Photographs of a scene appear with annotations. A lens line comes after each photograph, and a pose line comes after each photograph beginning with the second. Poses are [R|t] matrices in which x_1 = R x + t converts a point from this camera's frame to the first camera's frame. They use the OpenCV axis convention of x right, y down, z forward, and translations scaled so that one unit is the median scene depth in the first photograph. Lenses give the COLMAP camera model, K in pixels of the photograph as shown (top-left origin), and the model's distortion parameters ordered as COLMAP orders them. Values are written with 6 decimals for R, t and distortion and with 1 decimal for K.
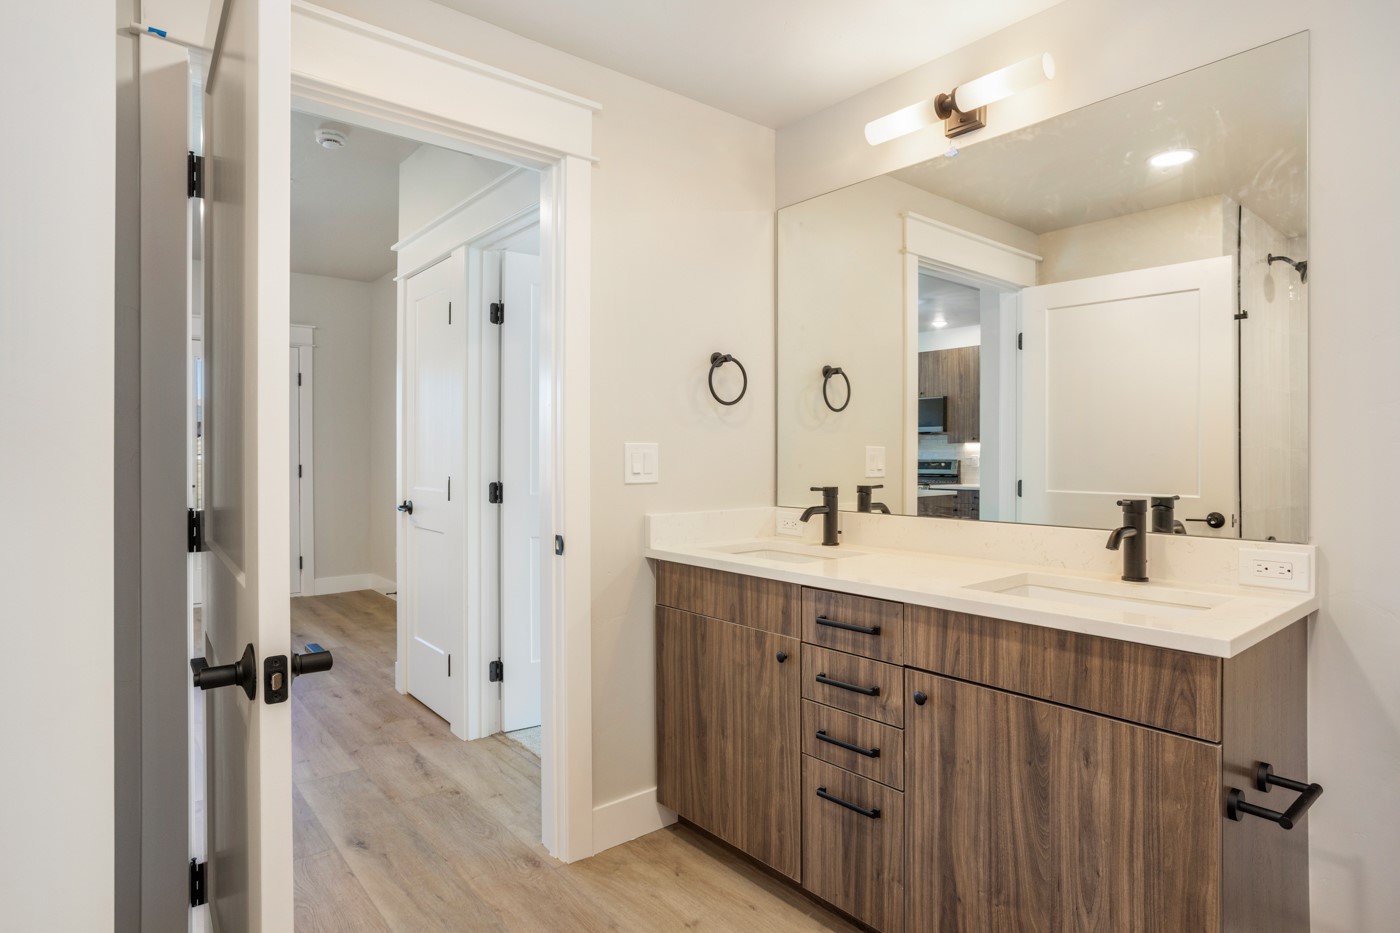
lens RADIAL K [[758.0, 0, 680.0], [0, 758.0, 457.0], [0, 0, 1]] dist [-0.031913, 0.022581]
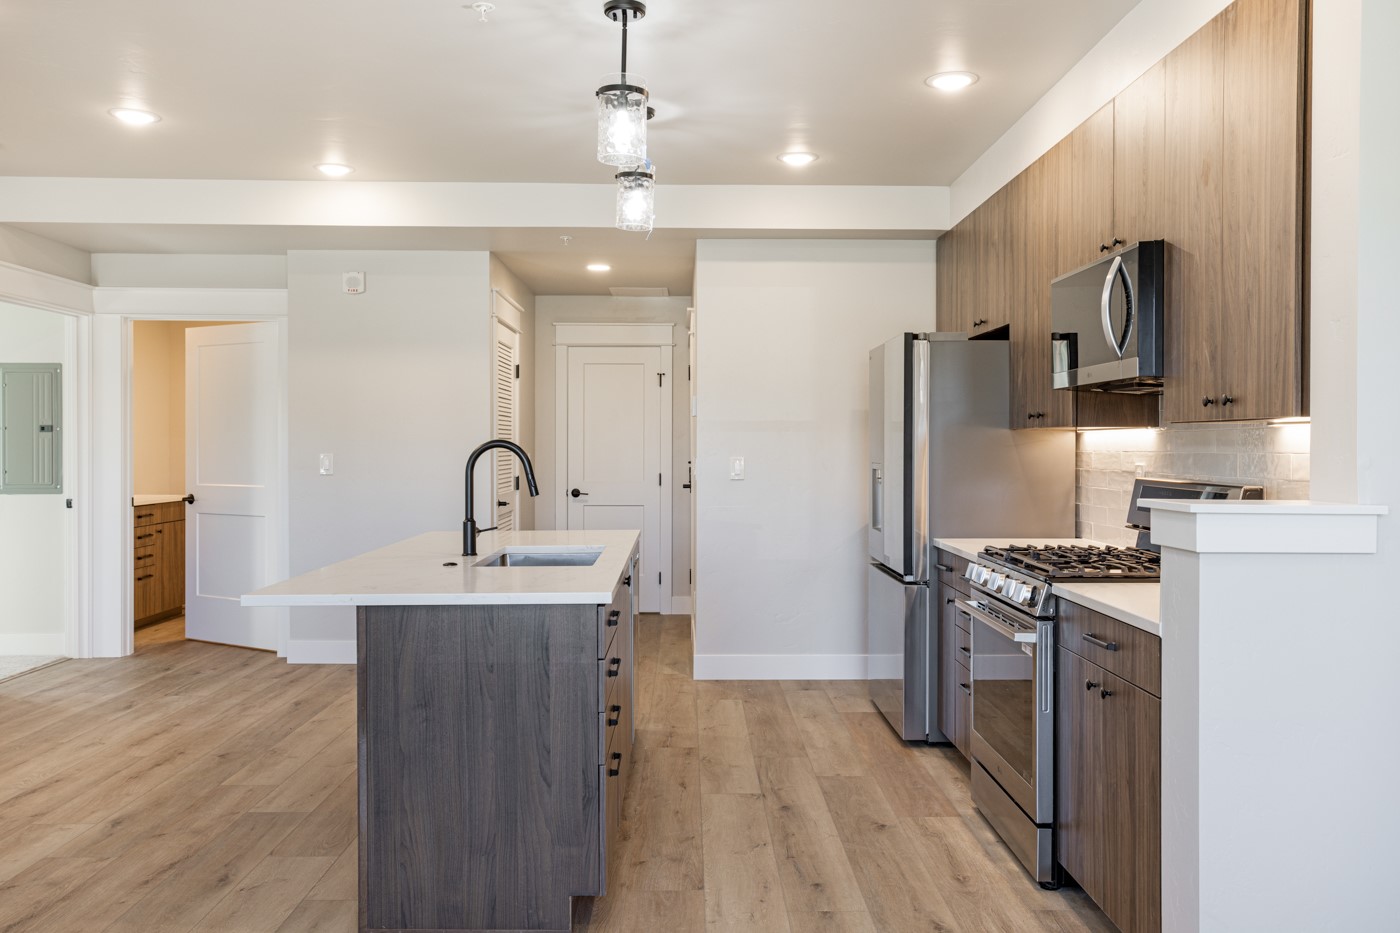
lens RADIAL K [[1134.3, 0, 686.9], [0, 1134.3, 455.9], [0, 0, 1]] dist [0.003163, 0.033125]
pose [[-0.777069, -0.008281, 0.629361, -2.460182], [0.000551, 0.999904, 0.013836, -0.040447], [-0.629415, 0.011098, -0.776990, 1.820473]]
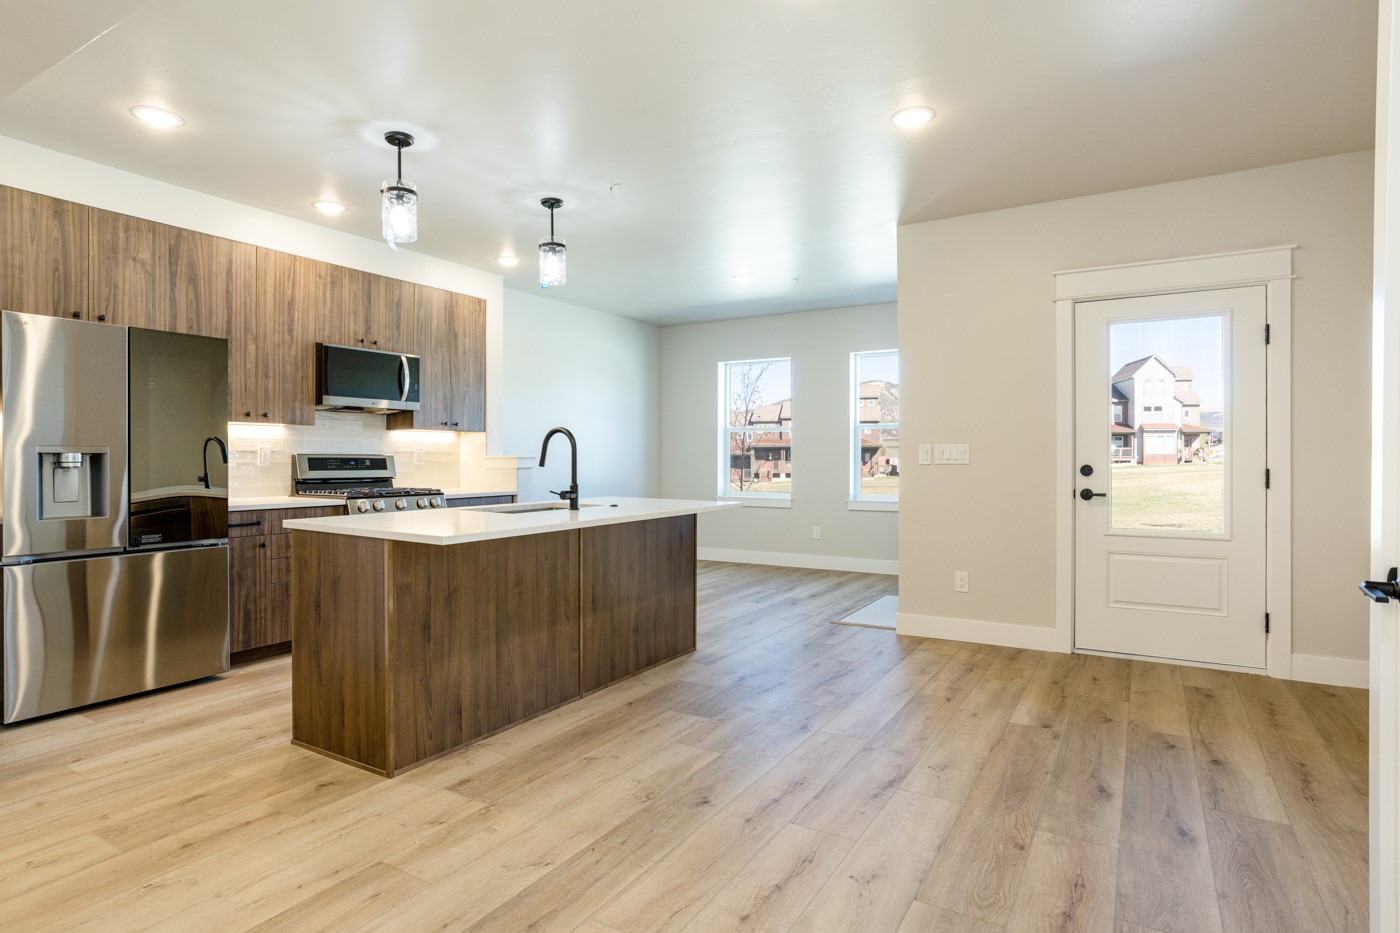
lens RADIAL K [[758.0, 0, 700.3], [0, 758.0, 459.0], [0, 0, 1]] dist [-0.031913, 0.022581]
pose [[0.352959, 0.002856, -0.935634, -0.174459], [-0.004828, 0.999988, 0.001231, 0.007758], [0.935626, 0.004083, 0.352968, 0.697157]]
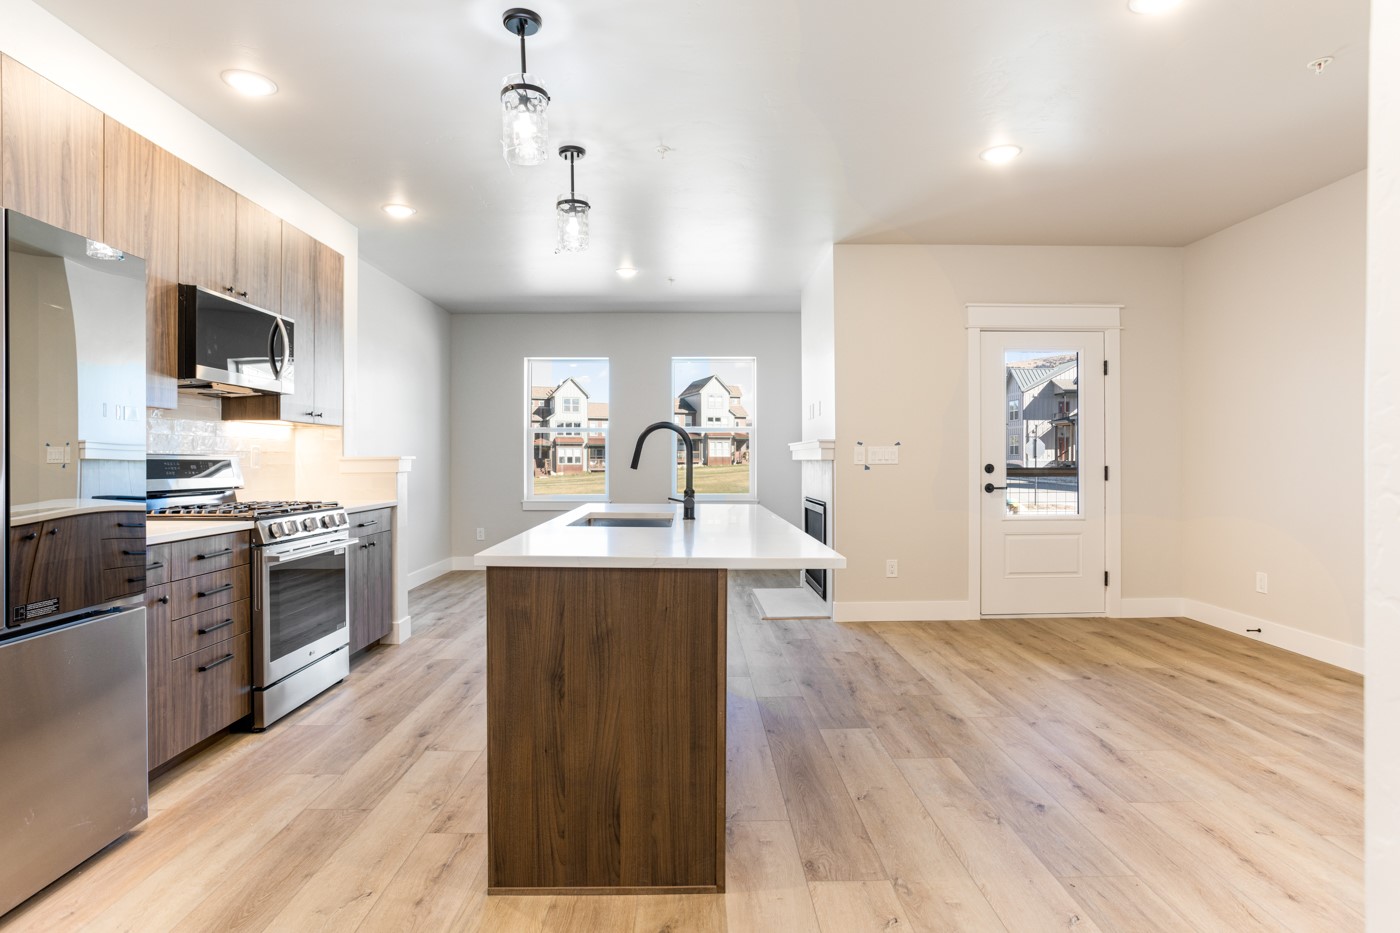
lens RADIAL K [[719.2, 0, 712.8], [0, 719.2, 457.4], [0, 0, 1]] dist [-0.031227, 0.014564]
pose [[0.797739, -0.003289, -0.602994, -0.781584], [-0.000569, 0.999981, -0.006207, 0.013848], [0.603003, 0.005295, 0.797721, 0.153374]]
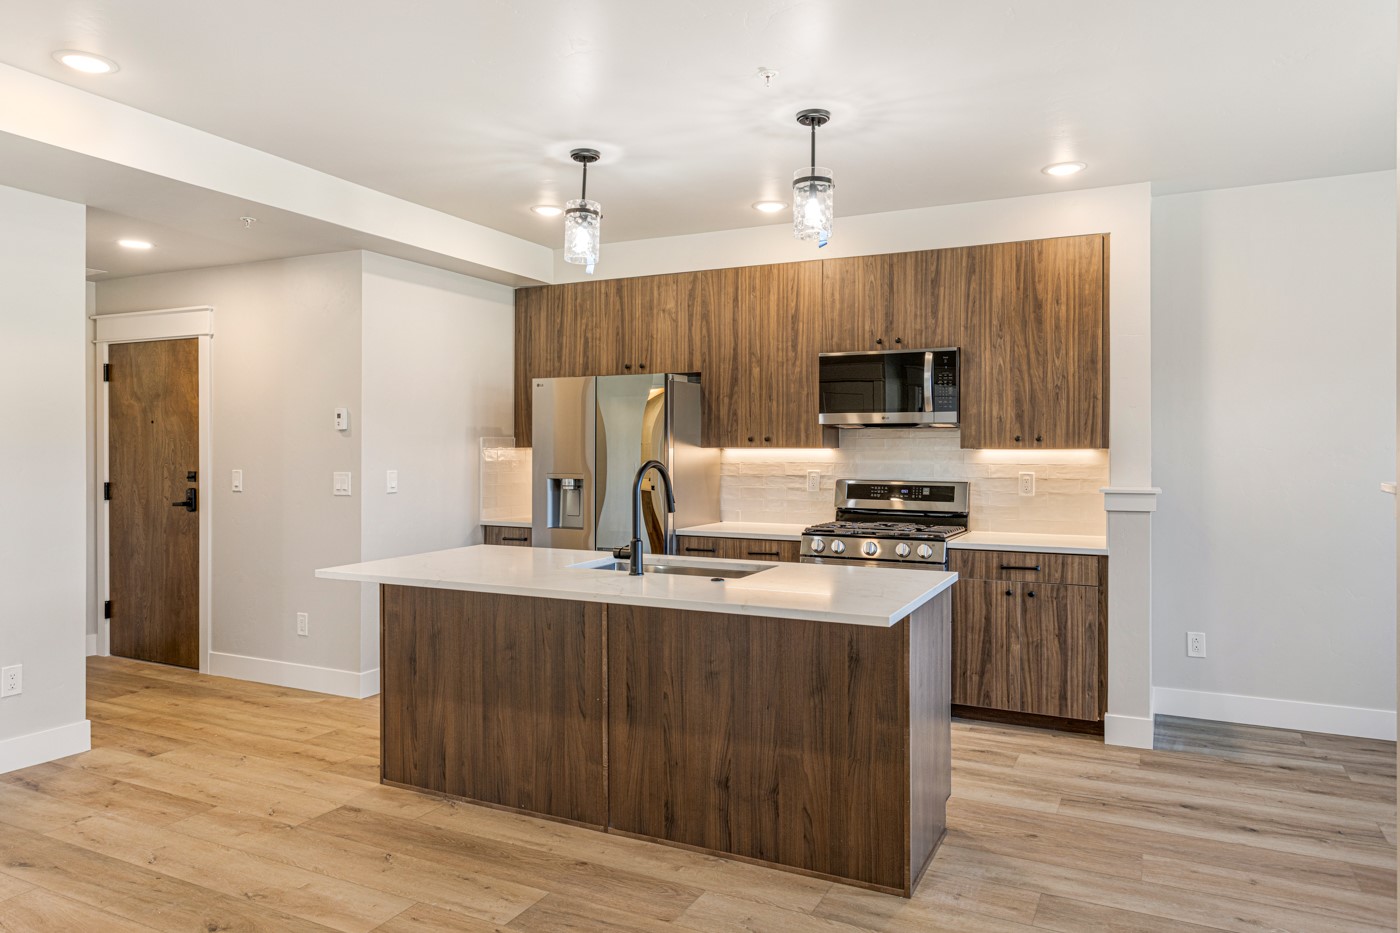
lens RADIAL K [[944.0, 0, 693.2], [0, 944.0, 447.8], [0, 0, 1]] dist [0.005109, -0.000929]
pose [[-0.909040, -0.002183, -0.416704, -1.007635], [-0.004033, 0.999986, 0.003559, -0.063111], [0.416690, 0.004916, -0.909035, 2.006159]]
